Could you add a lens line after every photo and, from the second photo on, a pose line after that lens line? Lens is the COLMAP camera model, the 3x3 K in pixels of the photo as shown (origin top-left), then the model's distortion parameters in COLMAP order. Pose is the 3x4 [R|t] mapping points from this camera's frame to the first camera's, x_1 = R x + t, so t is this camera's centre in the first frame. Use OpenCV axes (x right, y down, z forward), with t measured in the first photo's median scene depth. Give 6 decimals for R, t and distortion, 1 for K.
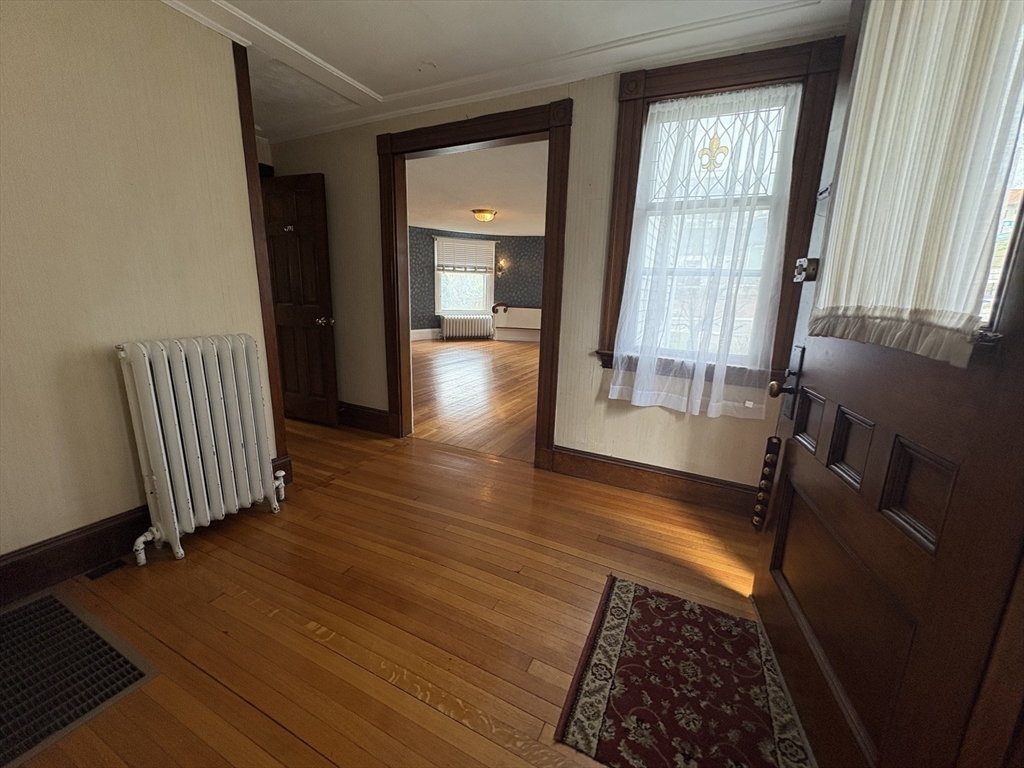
lens RADIAL K [[411.1, 0, 508.4], [0, 411.1, 383.7], [0, 0, 1]] dist [0.002691, -0.000210]
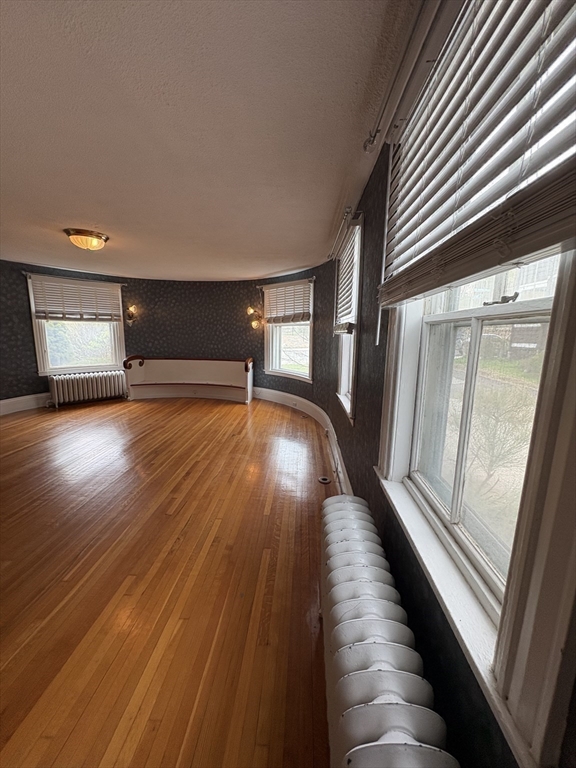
lens RADIAL K [[308.3, 0, 290.0], [0, 308.3, 382.8], [0, 0, 1]] dist [0.002691, -0.000210]
pose [[0.911103, -0.080125, 0.404316, 0.012224], [0.098995, 0.994750, -0.025947, -0.094276], [-0.400115, 0.063665, 0.914251, 0.295755]]
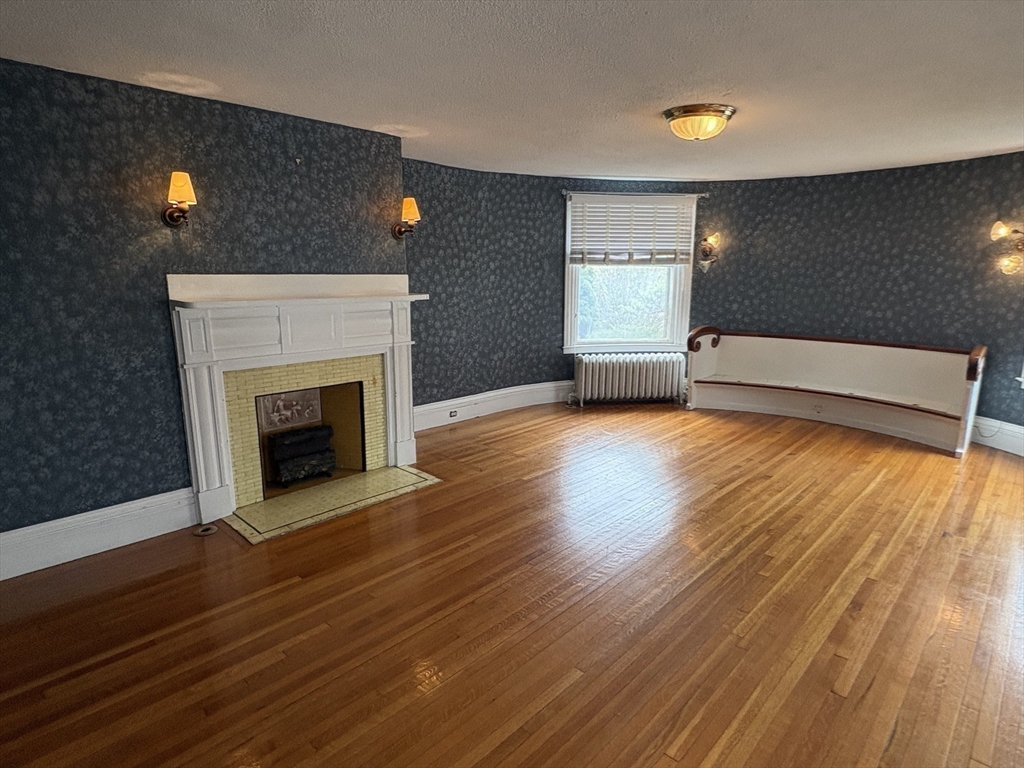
lens RADIAL K [[587.4, 0, 504.1], [0, 587.4, 383.4], [0, 0, 1]] dist [-0.013486, 0.001292]
pose [[0.957834, 0.026947, -0.286056, -0.046844], [-0.036382, 0.998954, -0.027717, -0.110476], [0.285010, 0.036956, 0.957812, 0.321339]]
